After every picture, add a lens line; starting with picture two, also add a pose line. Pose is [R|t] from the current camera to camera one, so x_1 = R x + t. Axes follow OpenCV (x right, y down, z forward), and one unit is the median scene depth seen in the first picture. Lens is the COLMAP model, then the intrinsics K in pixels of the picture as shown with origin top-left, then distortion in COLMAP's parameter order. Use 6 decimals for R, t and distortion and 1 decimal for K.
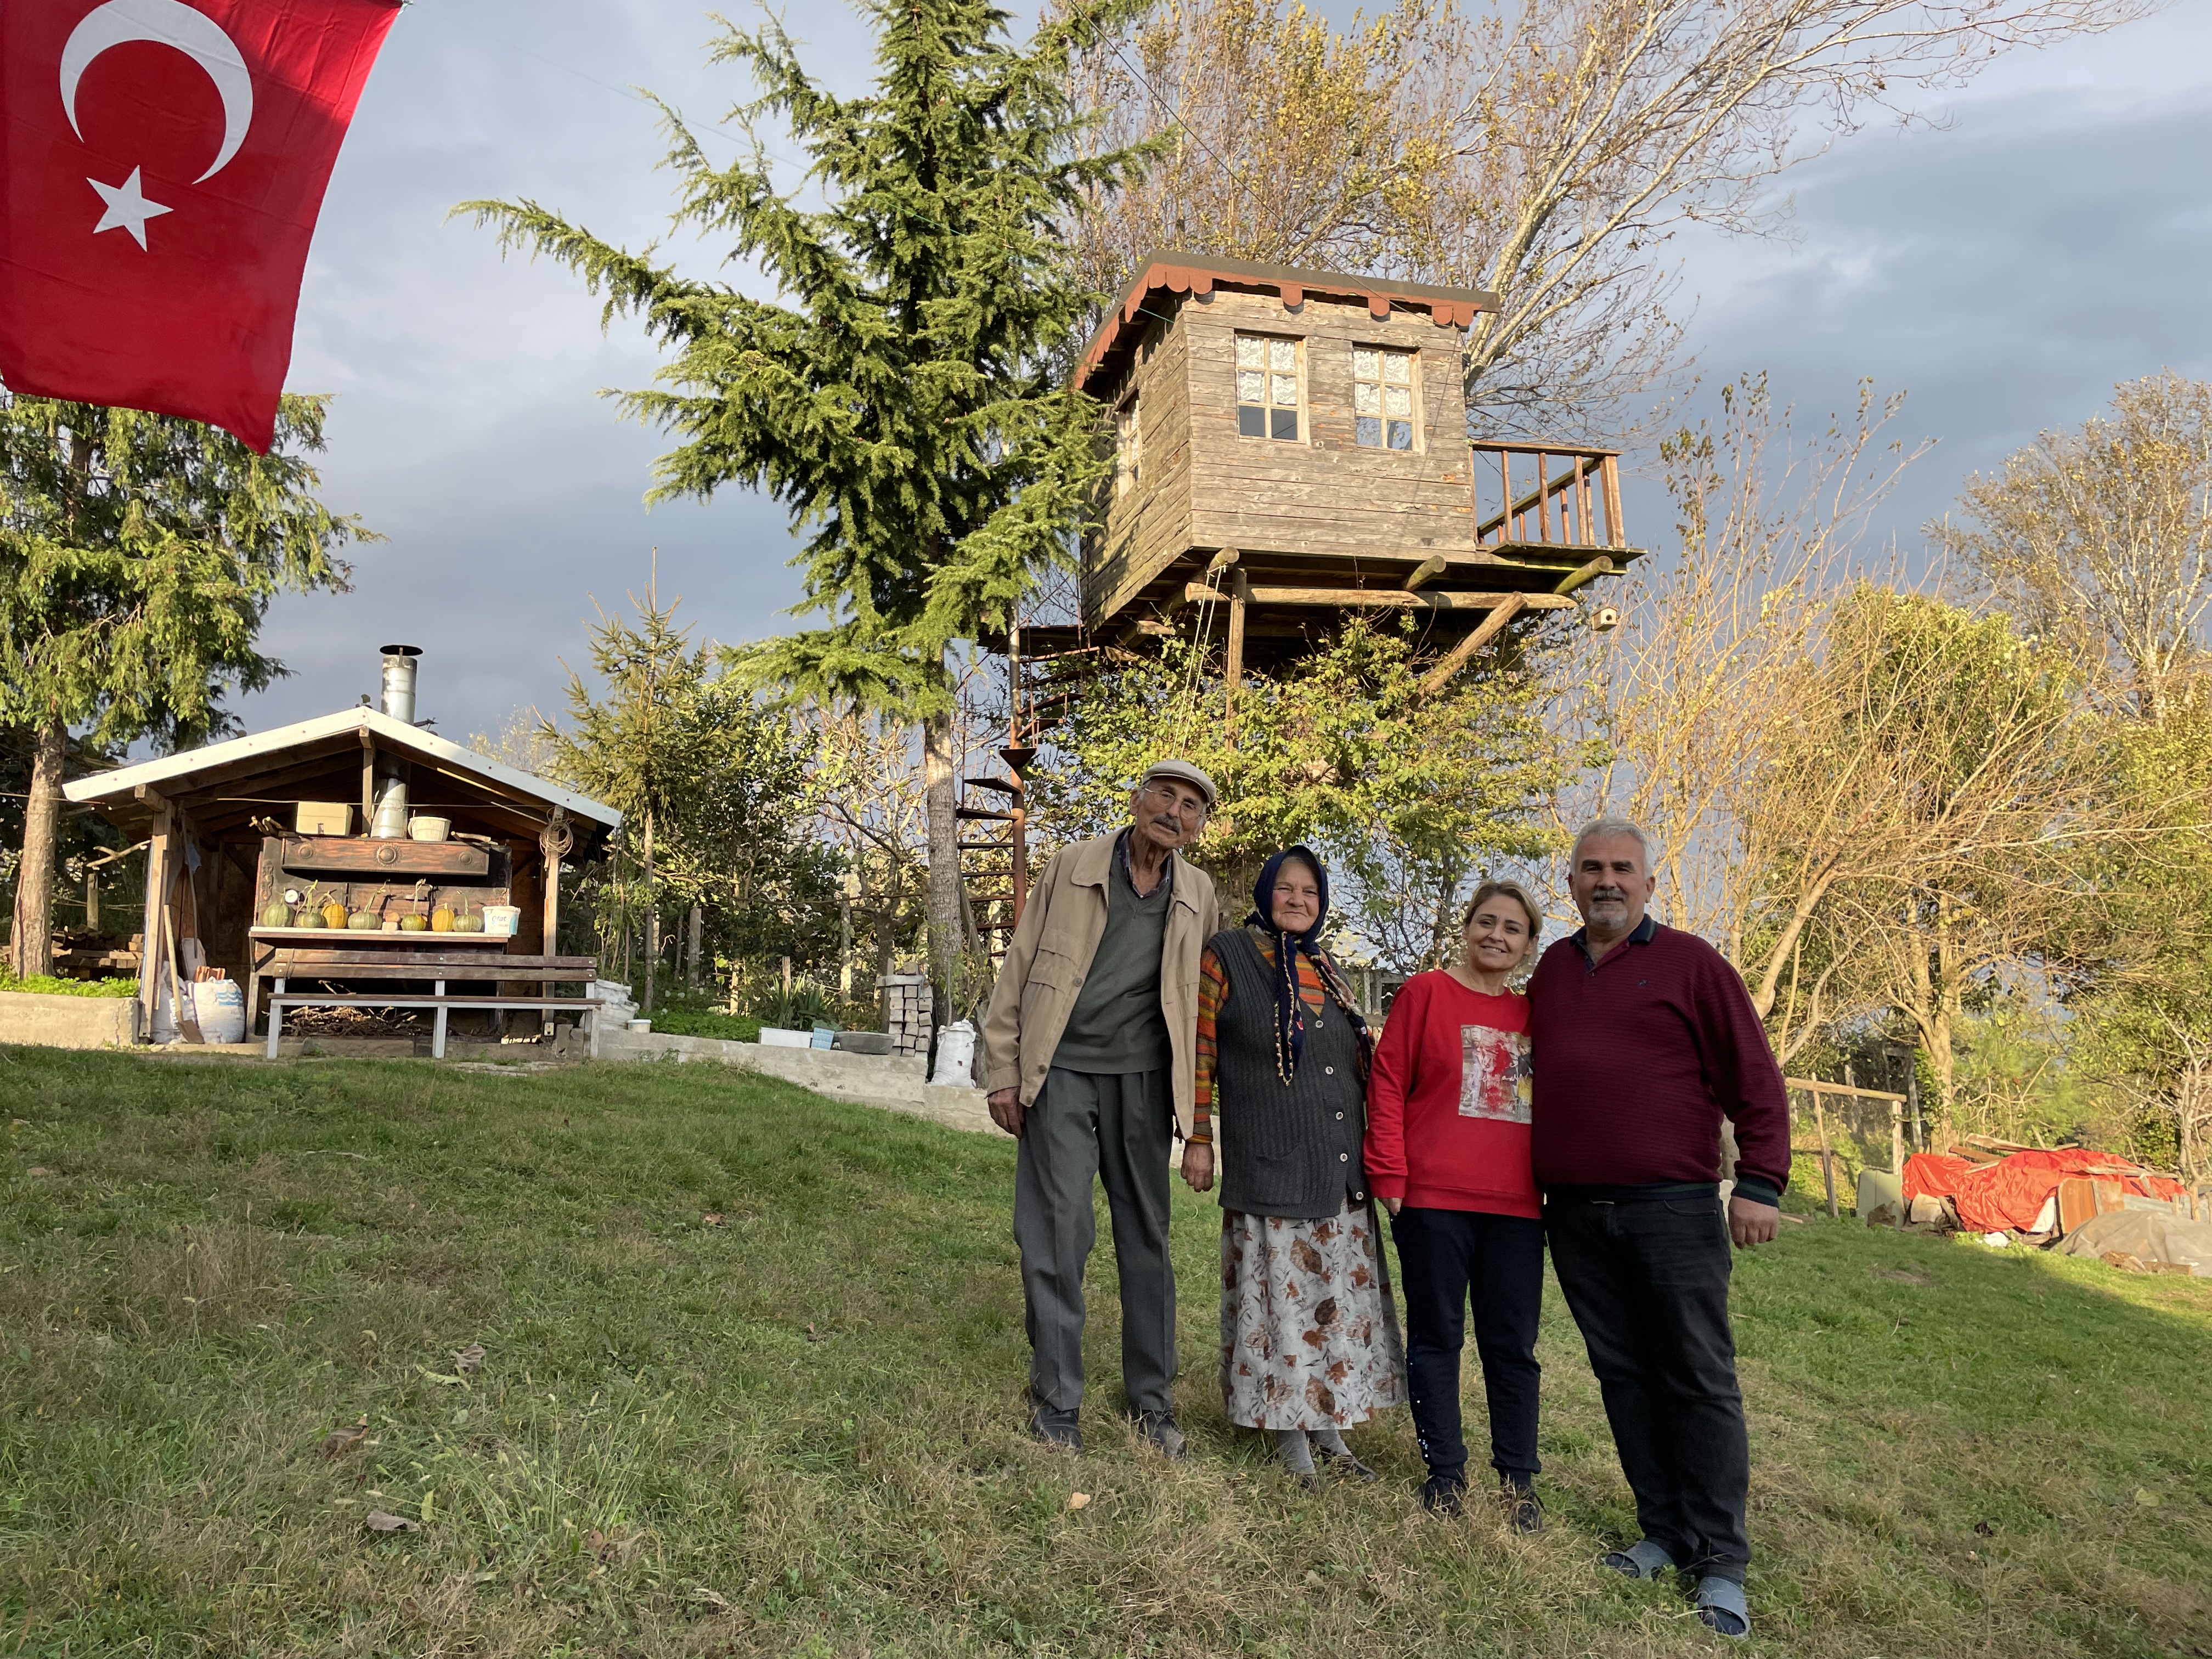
lens RADIAL K [[1705.4, 0, 1090.6], [0, 1705.4, 835.5], [0, 0, 1]] dist [0.071683, -0.082123]
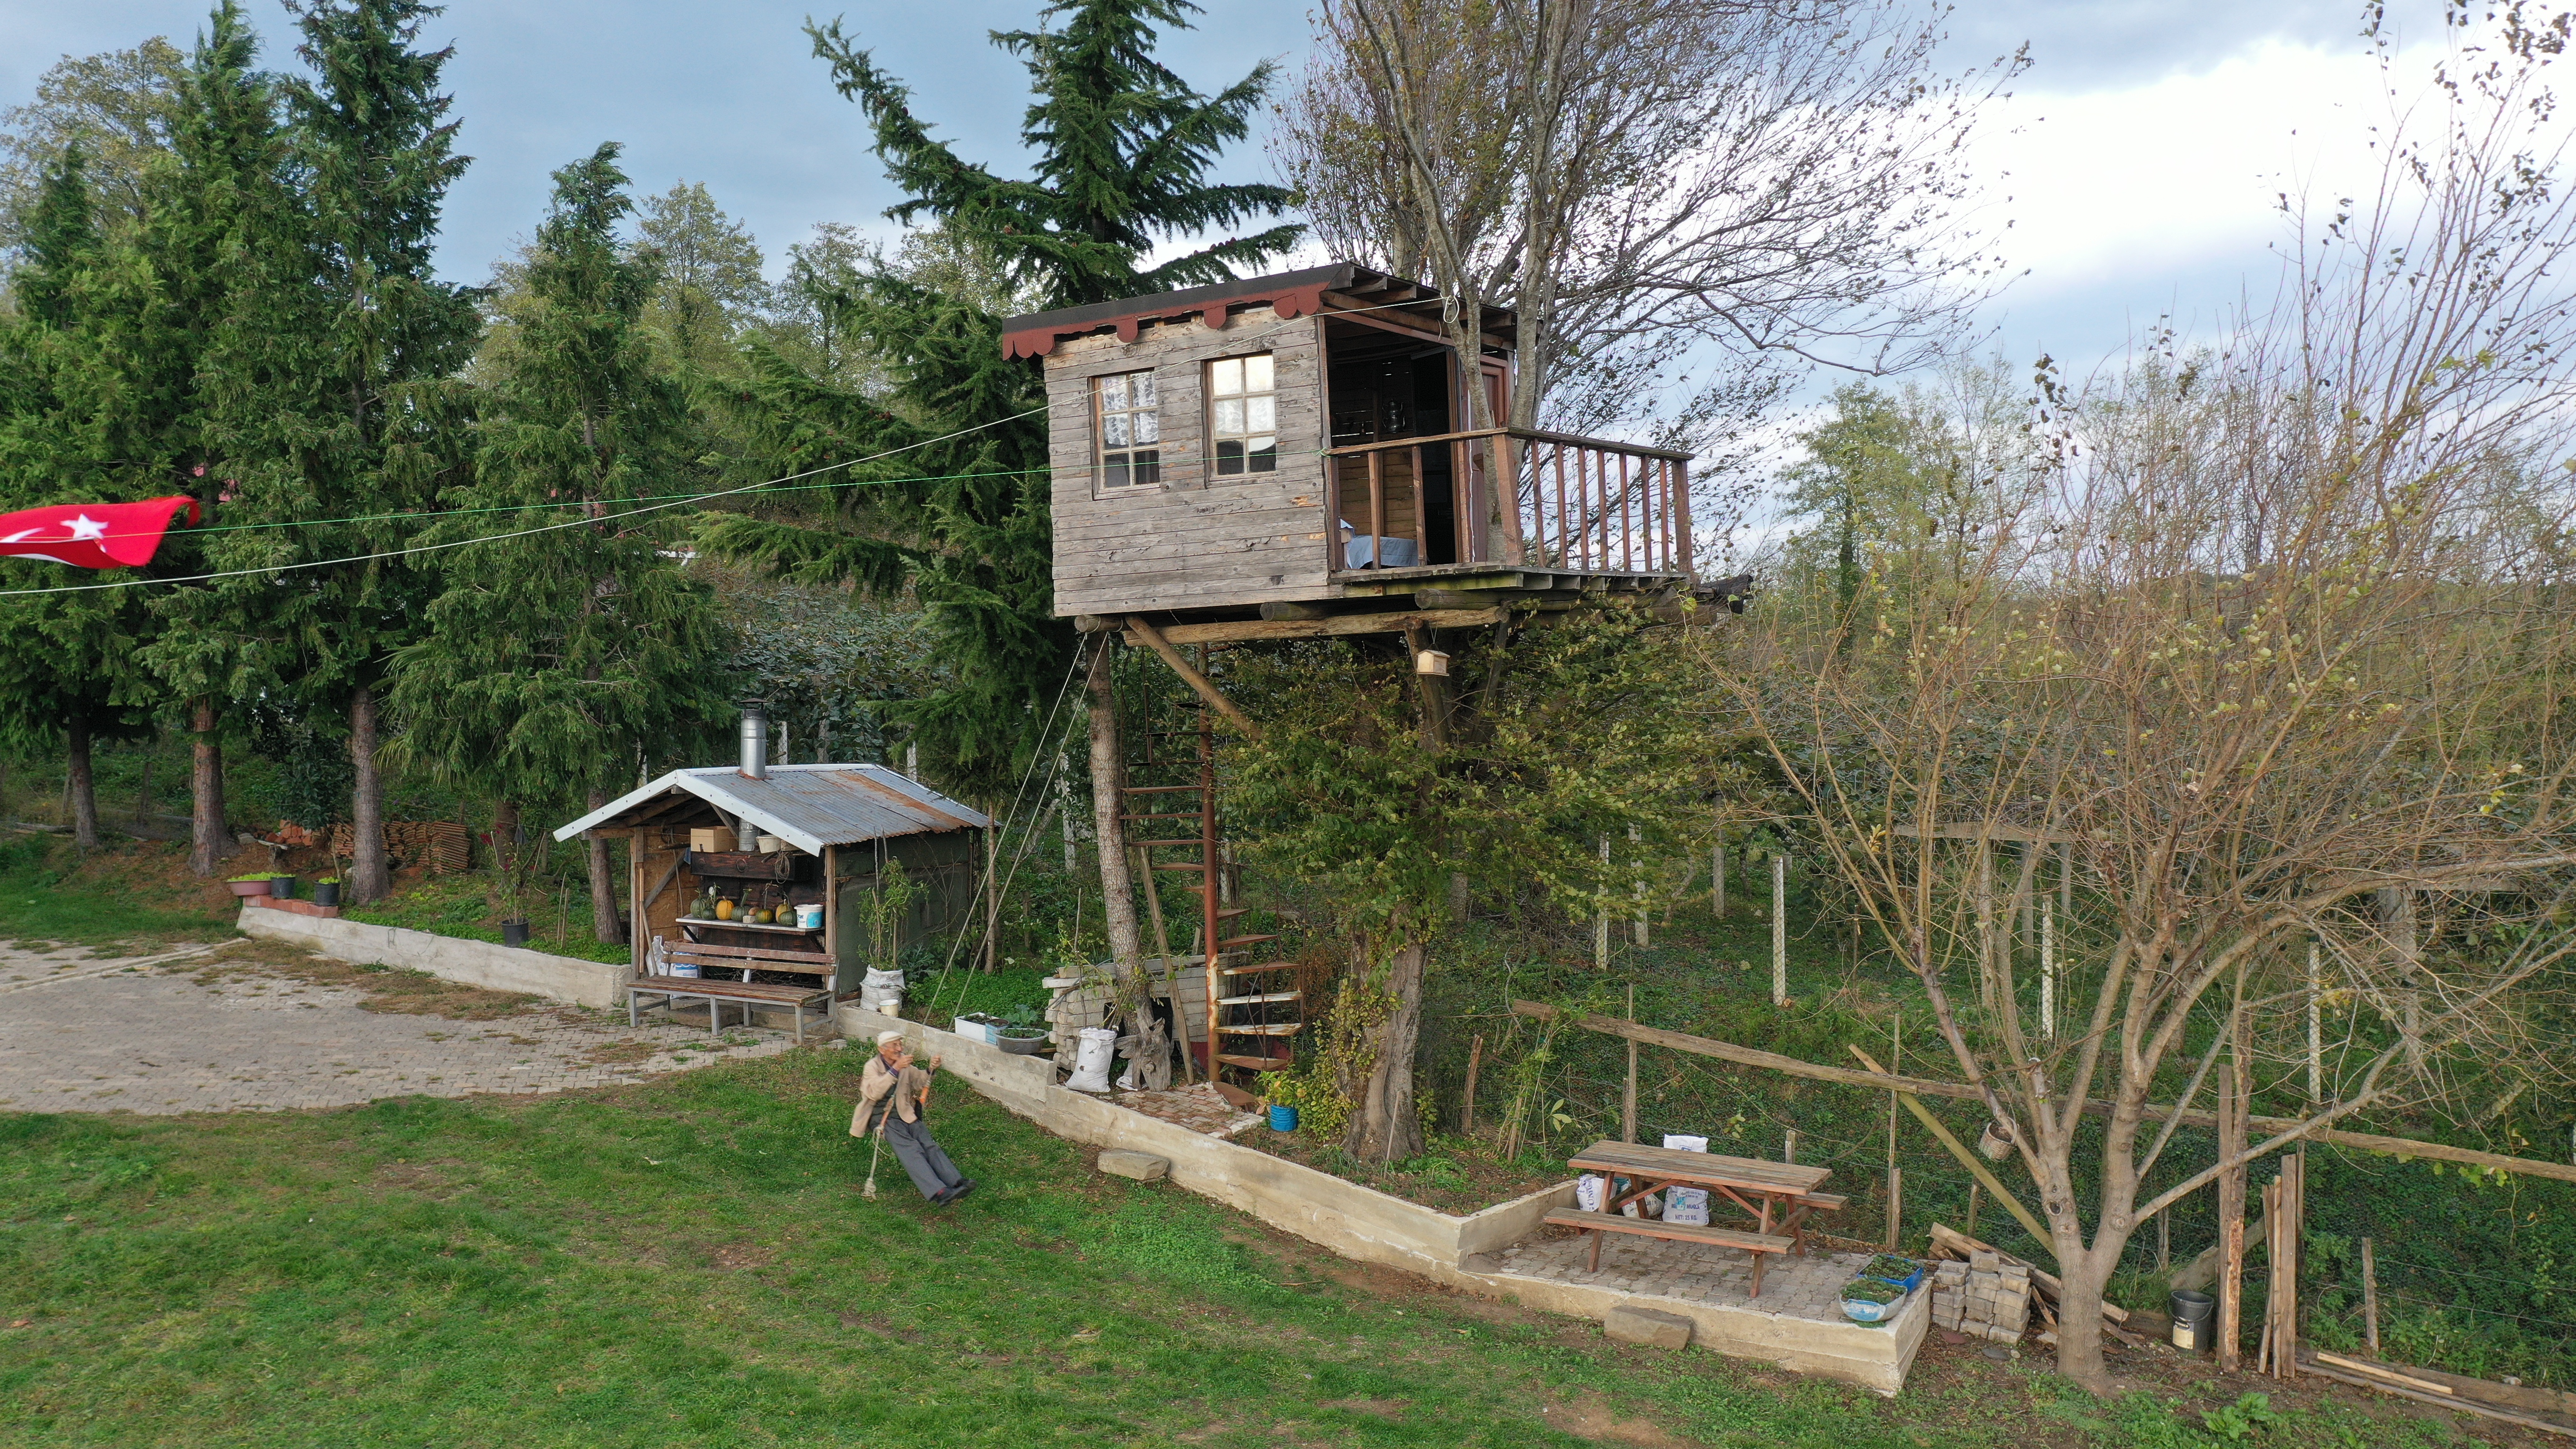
lens RADIAL K [[2080.3, 0, 1292.3], [0, 2080.3, 713.3], [0, 0, 1]] dist [0.012950, 0.014845]
pose [[0.650745, 0.011097, -0.759215, 0.992654], [0.112149, 0.987522, 0.110560, -0.214879], [0.750968, -0.157092, 0.641380, 0.293292]]
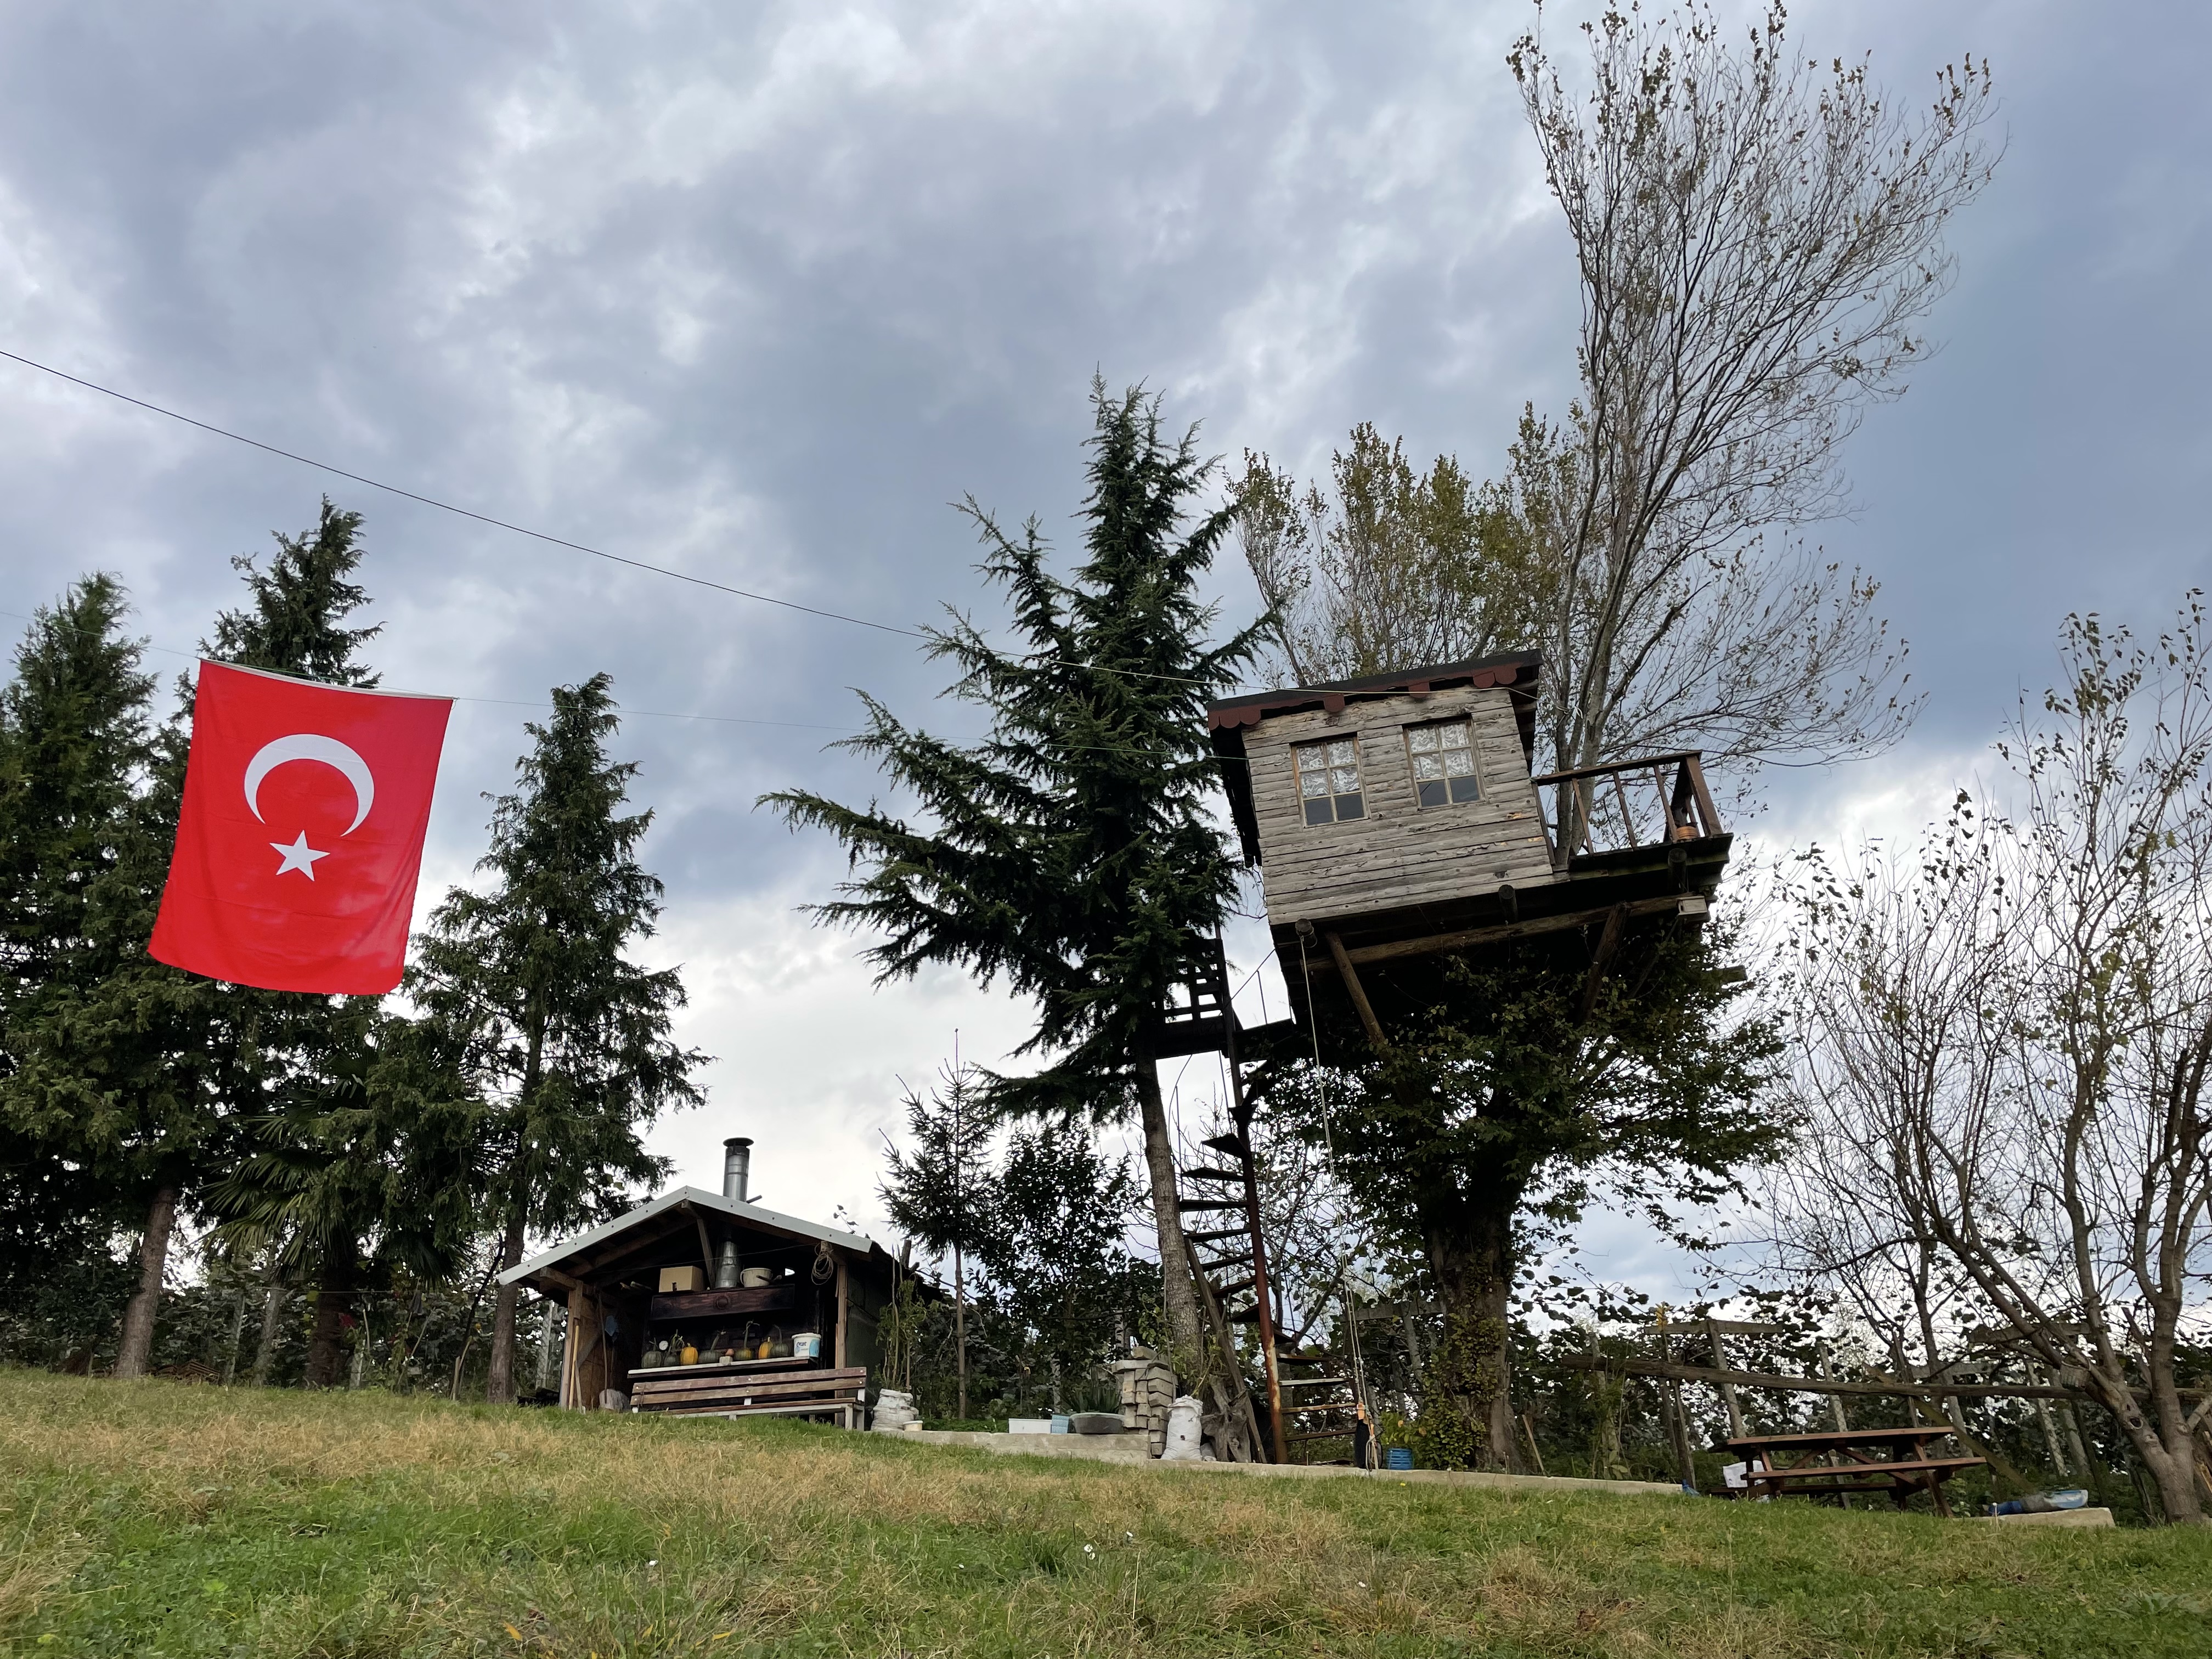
lens RADIAL K [[1705.4, 0, 1105.4], [0, 1705.4, 821.0], [0, 0, 1]] dist [0.071683, -0.082123]
pose [[0.889855, -0.244770, -0.385028, 0.388215], [0.114574, 0.936750, -0.330714, 0.121556], [0.441624, 0.250173, 0.861616, -0.049838]]
